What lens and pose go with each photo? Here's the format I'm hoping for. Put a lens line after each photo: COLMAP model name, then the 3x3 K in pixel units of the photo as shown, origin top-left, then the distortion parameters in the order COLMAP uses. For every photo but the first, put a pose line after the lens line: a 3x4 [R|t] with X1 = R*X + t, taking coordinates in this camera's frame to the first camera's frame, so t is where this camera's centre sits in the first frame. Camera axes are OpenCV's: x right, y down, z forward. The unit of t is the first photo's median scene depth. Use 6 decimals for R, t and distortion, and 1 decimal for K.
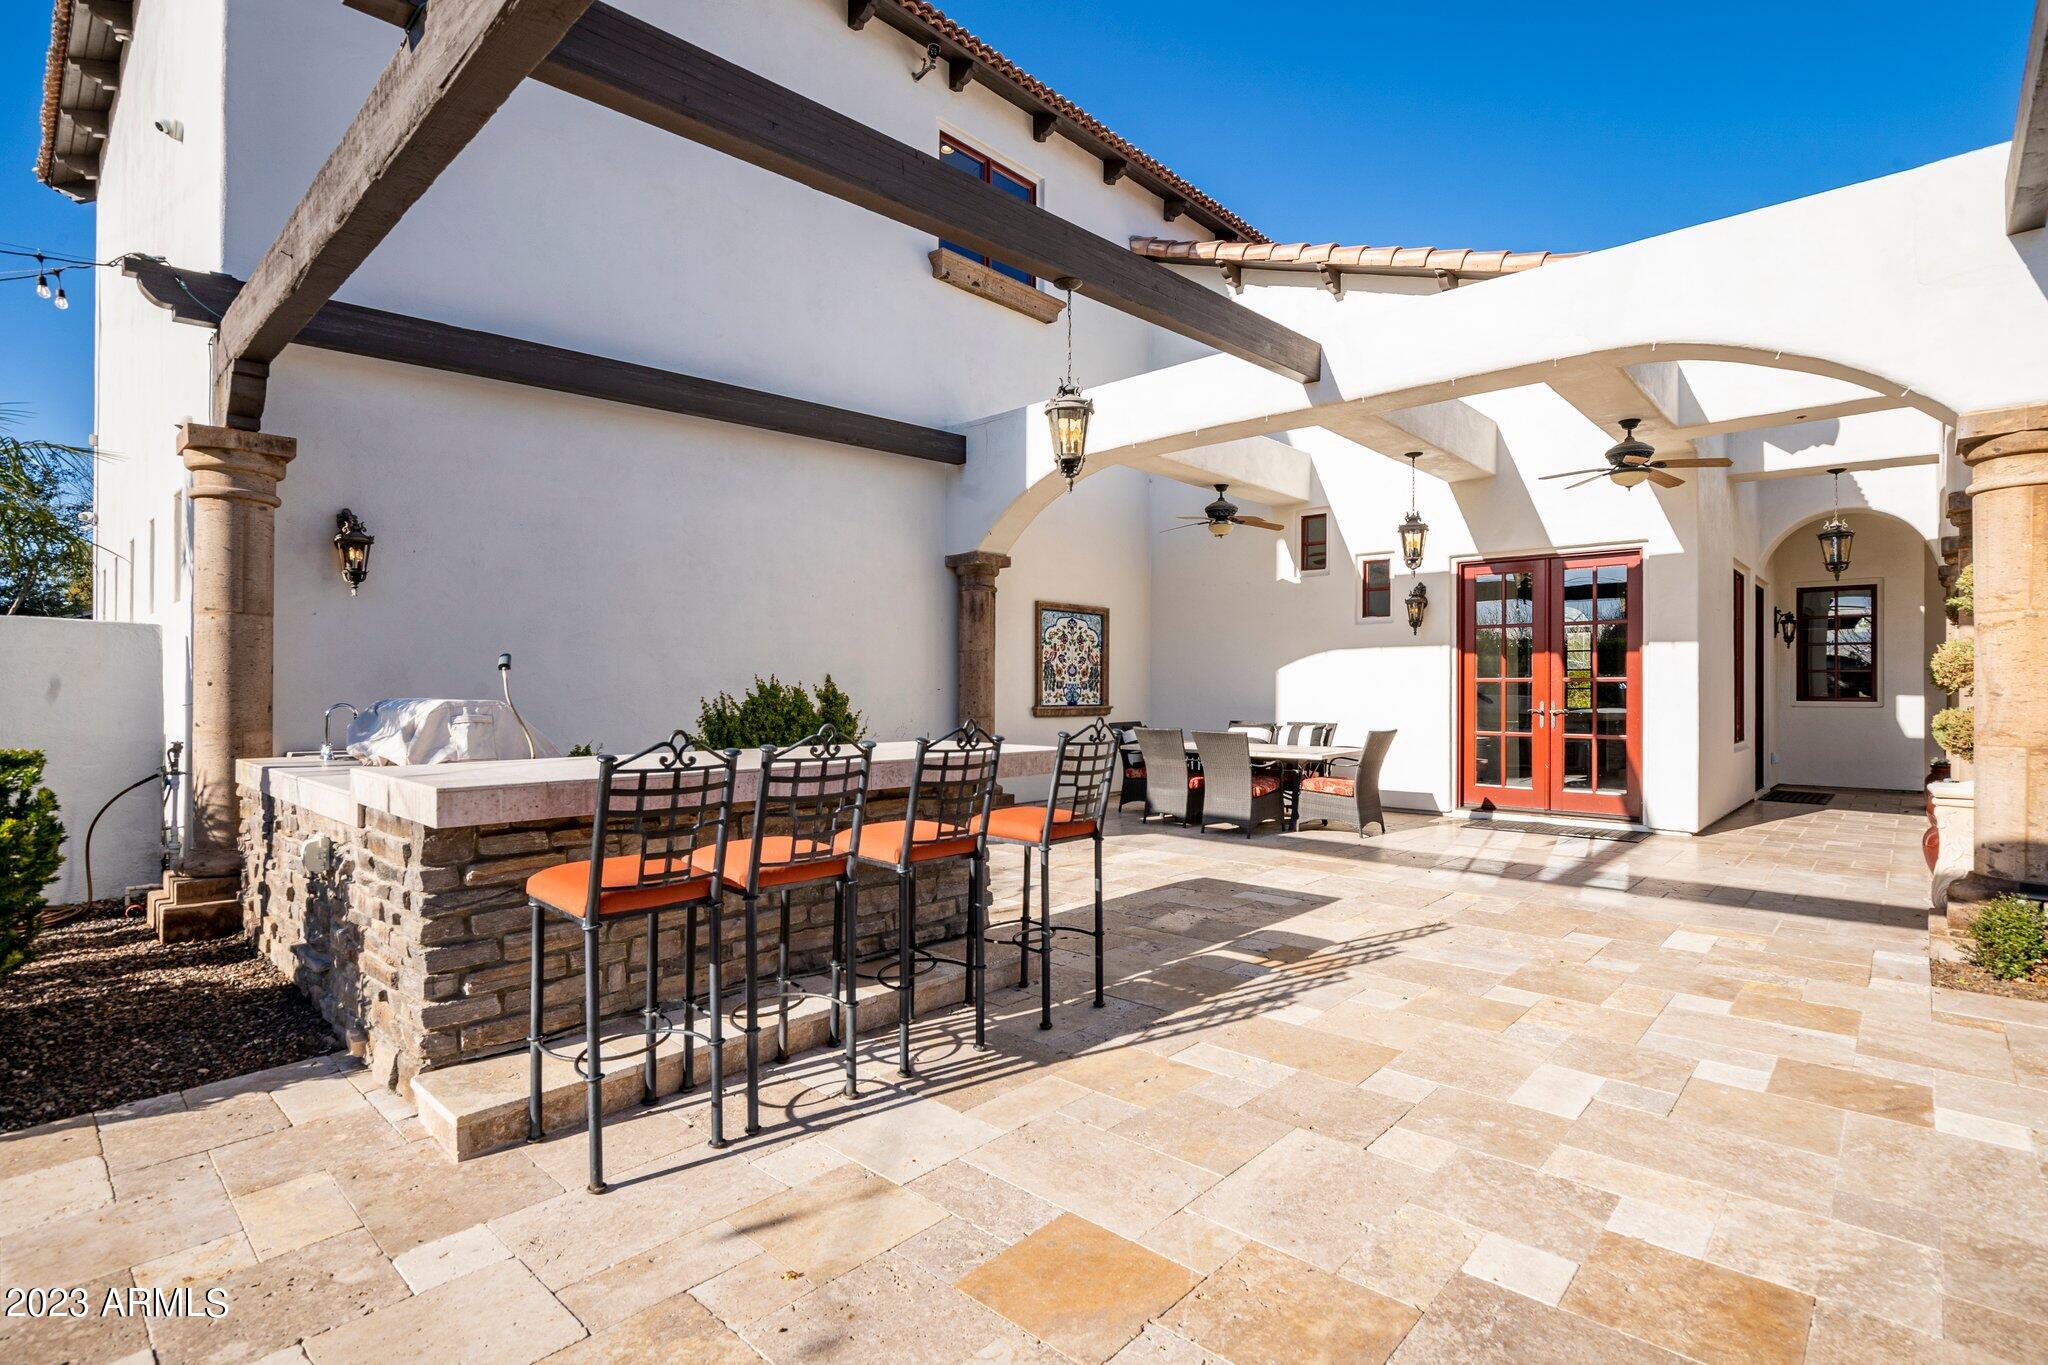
lens RADIAL K [[992.6, 0, 1024.0], [0, 992.6, 682.5], [0, 0, 1]] dist [-0.021816, 0.000071]
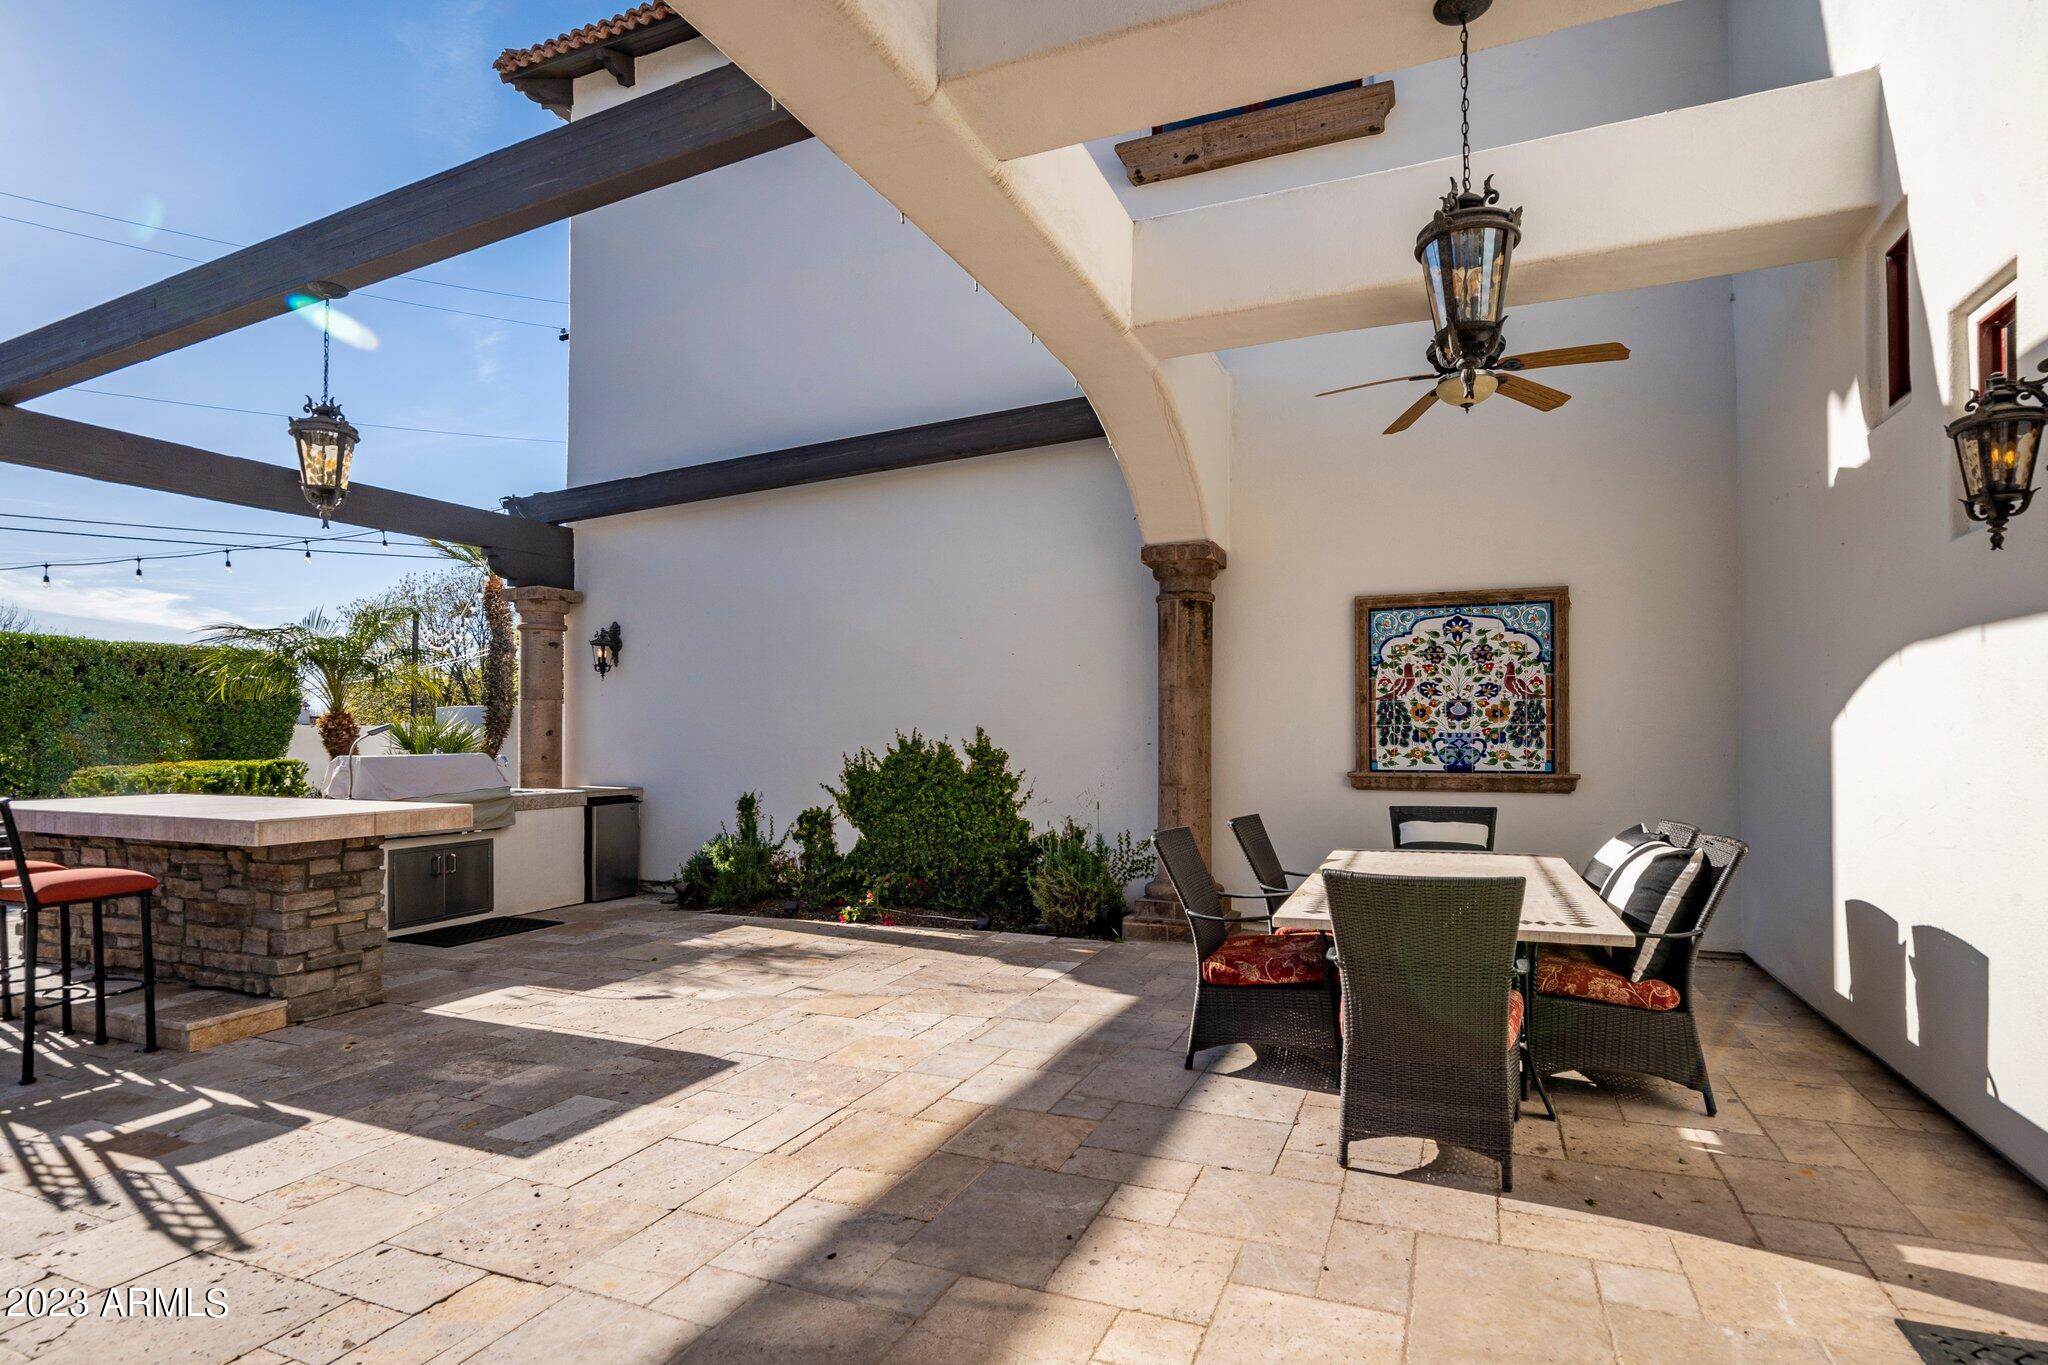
lens RADIAL K [[993.9, 0, 1029.9], [0, 993.9, 724.1], [0, 0, 1]] dist [0.000021, 0.000244]
pose [[0.348185, -0.012227, -0.937346, 0.571215], [0.013614, 0.999875, -0.007986, -0.002924], [0.937327, -0.009980, 0.348308, 0.669779]]
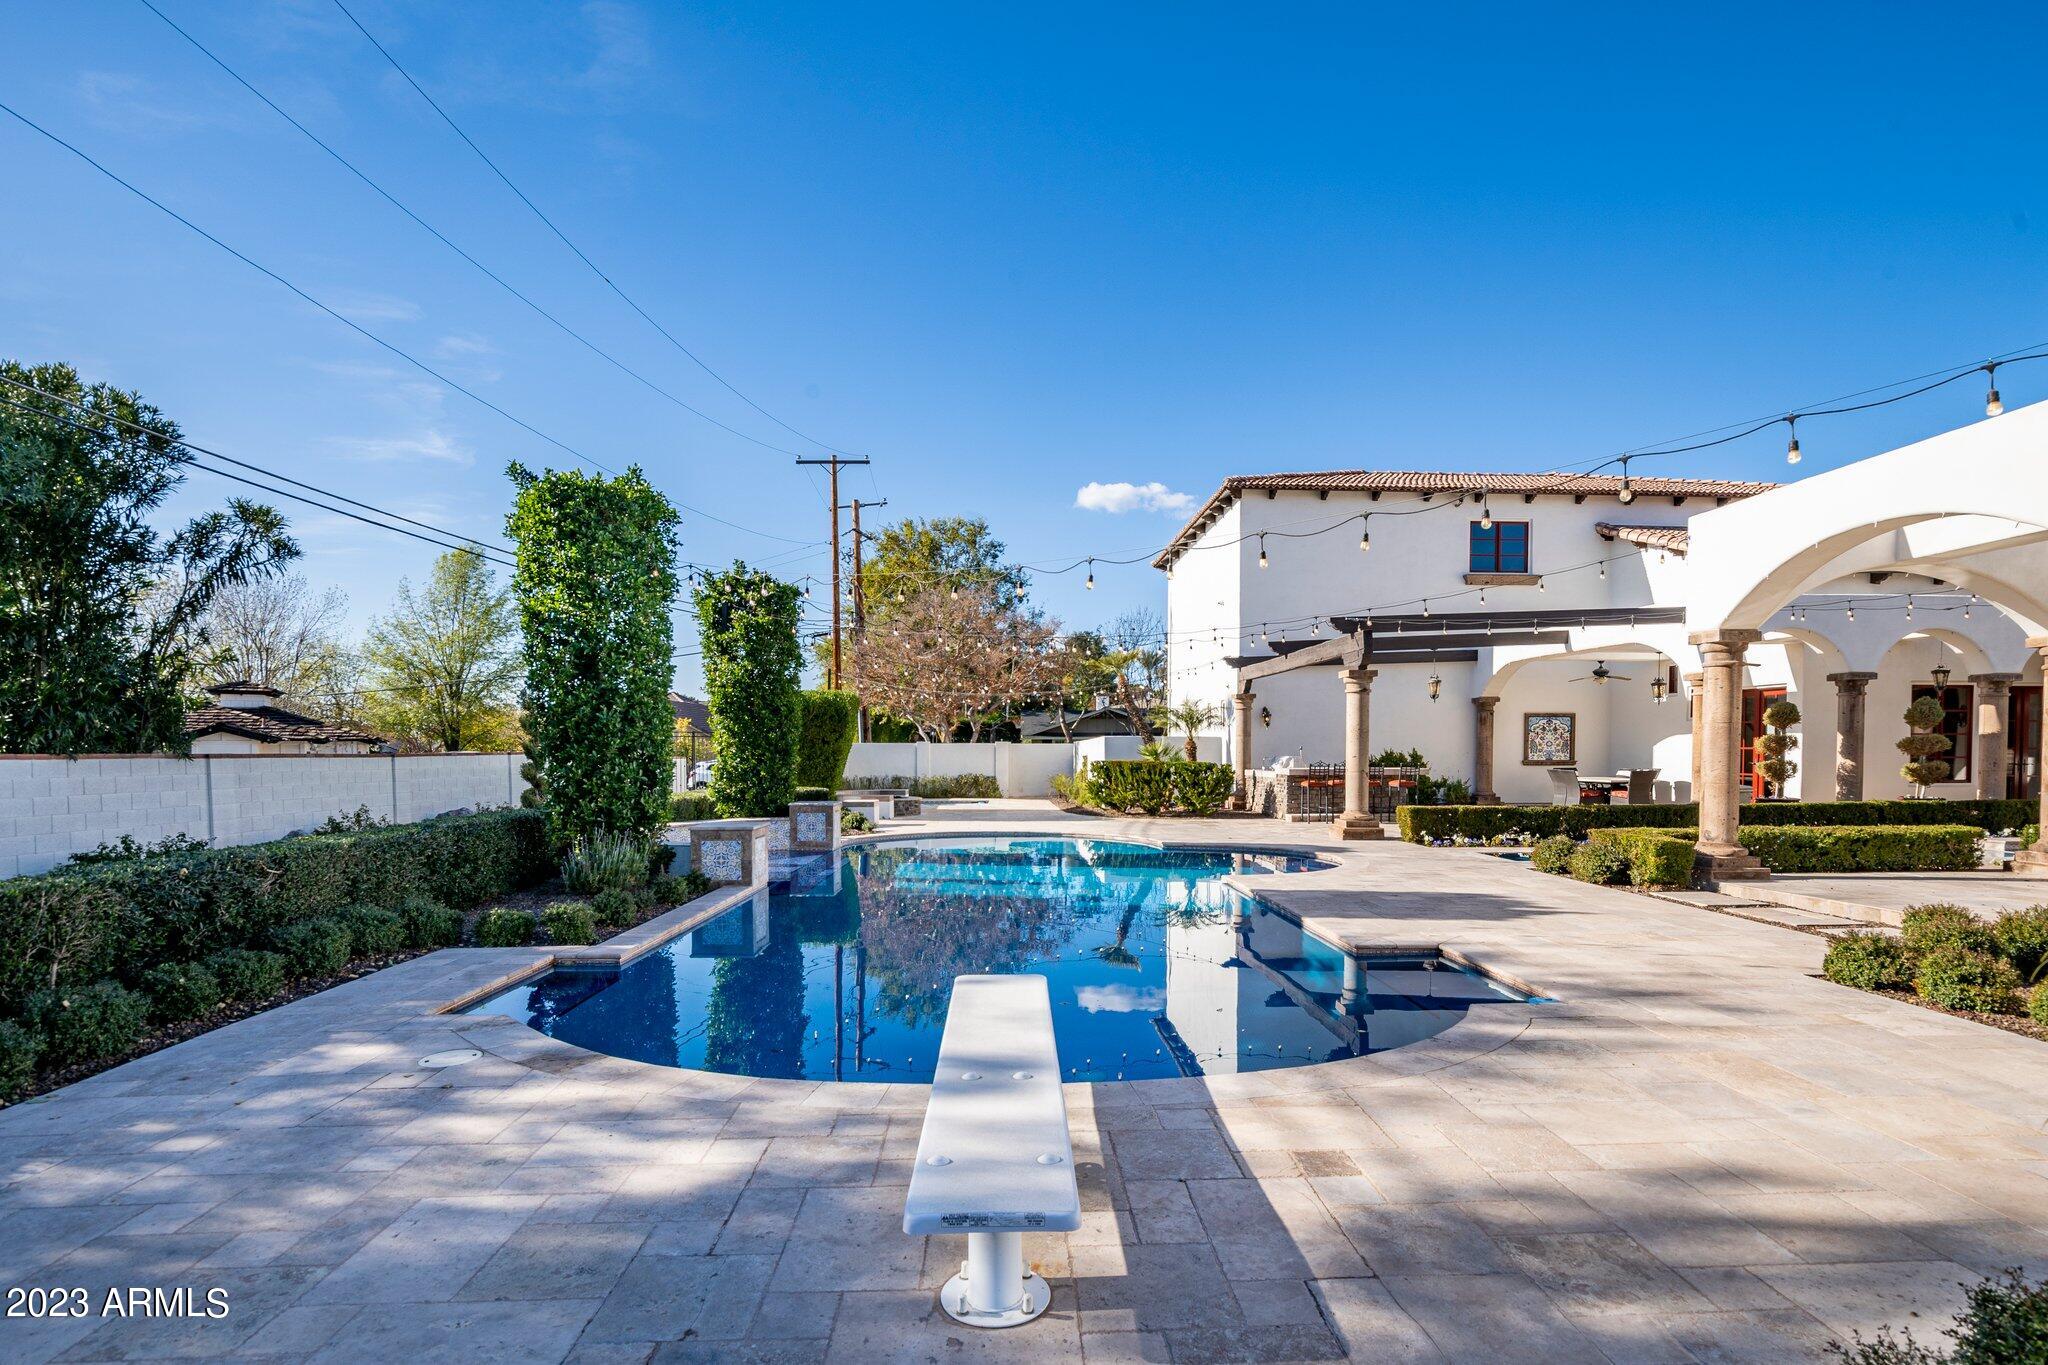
lens RADIAL K [[1019.1, 0, 1030.3], [0, 1019.1, 782.1], [0, 0, 1]] dist [-0.005822, -0.000571]
pose [[0.718497, 0.020319, -0.695233, 0.897314], [0.007827, 0.999274, 0.037295, -0.023405], [0.695486, -0.032238, 0.717816, -1.577947]]
